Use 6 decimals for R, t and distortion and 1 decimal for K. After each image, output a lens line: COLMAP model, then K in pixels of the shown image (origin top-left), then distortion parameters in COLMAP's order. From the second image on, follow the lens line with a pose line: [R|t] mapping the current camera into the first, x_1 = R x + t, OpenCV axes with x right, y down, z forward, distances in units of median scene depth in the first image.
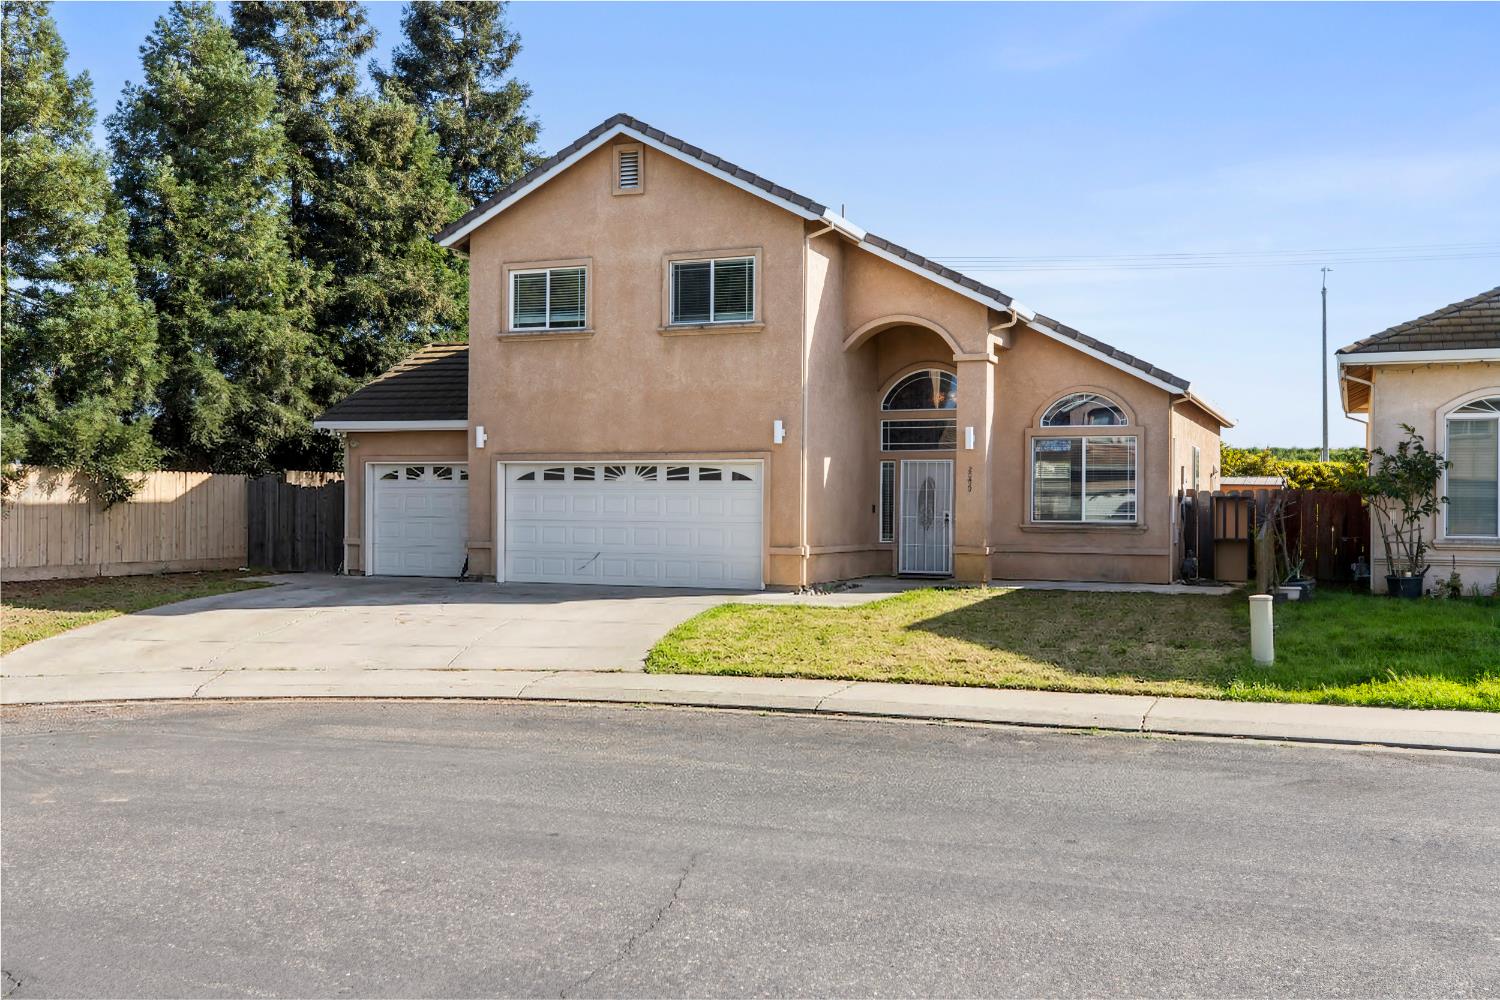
lens RADIAL K [[1632.1, 0, 747.3], [0, 1632.1, 501.5], [0, 0, 1]] dist [-0.019981, 0.000000]
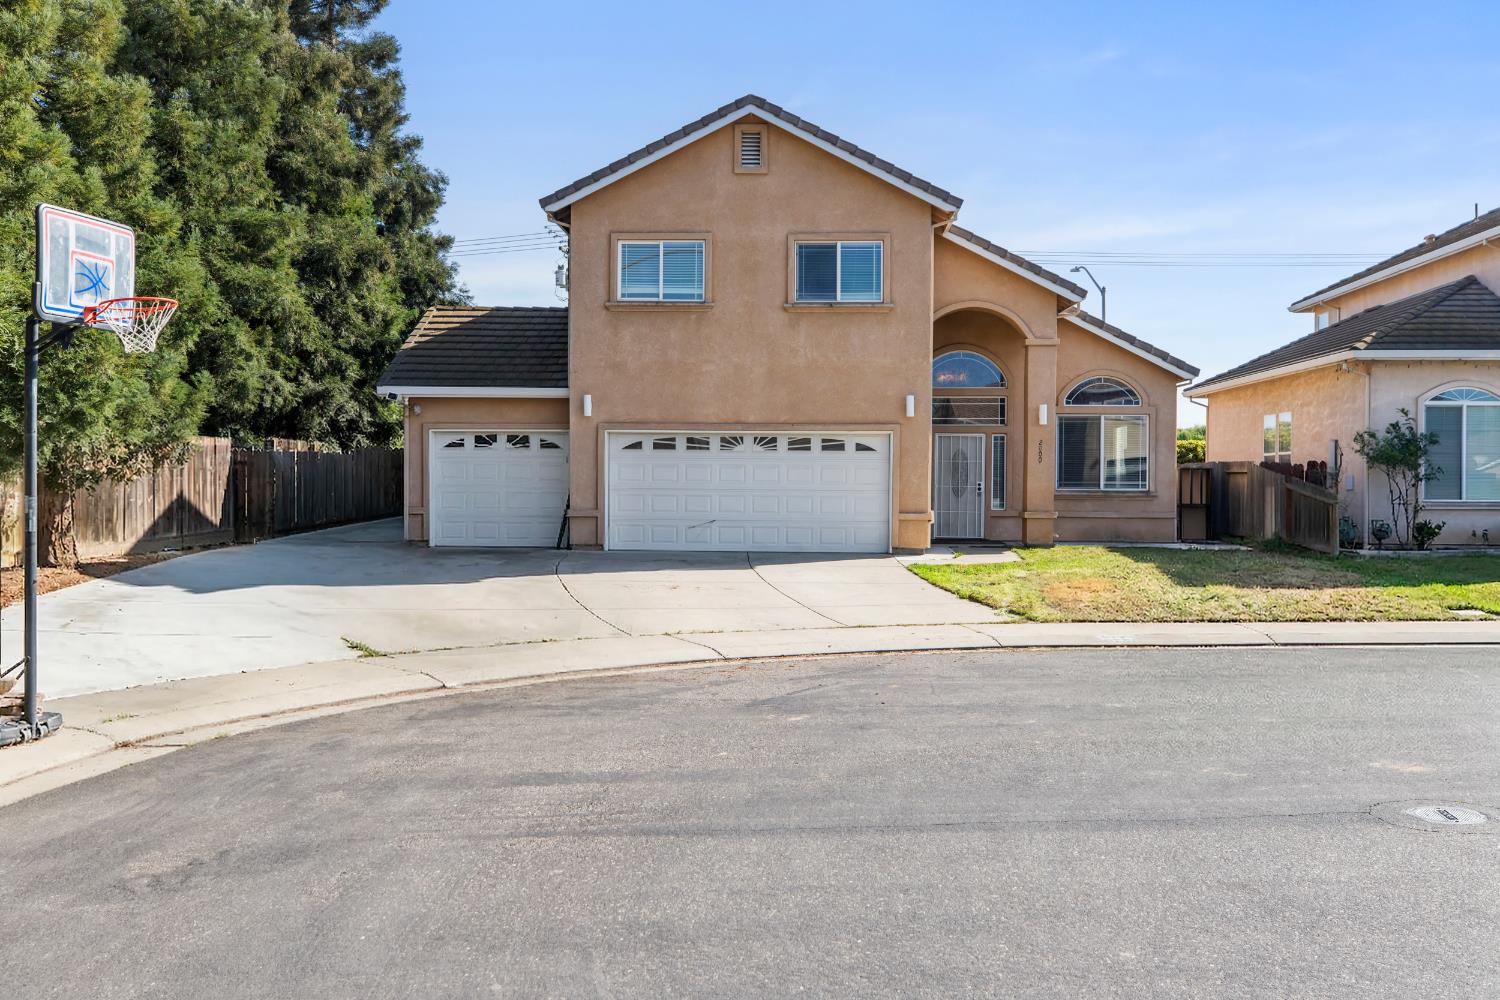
lens RADIAL K [[1632.1, 0, 744.5], [0, 1632.1, 501.1], [0, 0, 1]] dist [-0.019981, 0.000000]
pose [[0.928805, -0.003786, 0.370550, -0.457127], [-0.001337, 0.999907, 0.013568, 0.005328], [-0.370567, -0.013098, 0.928714, 0.037909]]
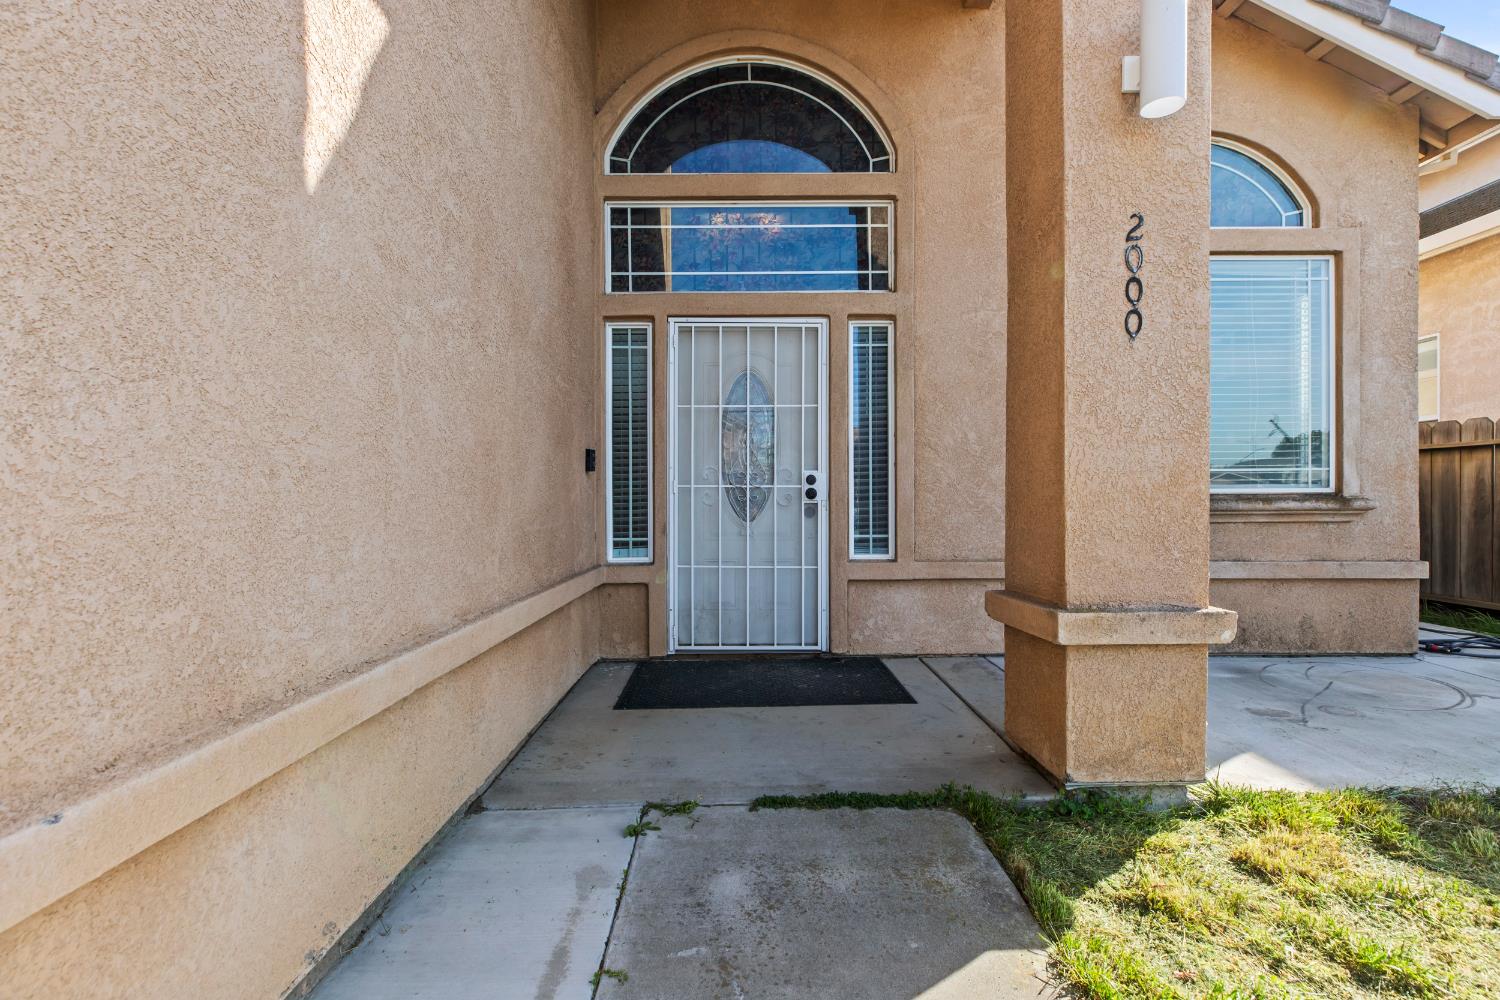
lens RADIAL K [[696.5, 0, 751.3], [0, 696.5, 503.5], [0, 0, 1]] dist [0.000586, -0.000042]
pose [[0.921493, -0.014408, 0.388127, 0.056705], [0.011580, 0.999887, 0.009624, 0.012732], [-0.388221, -0.004374, 0.921556, 0.917838]]
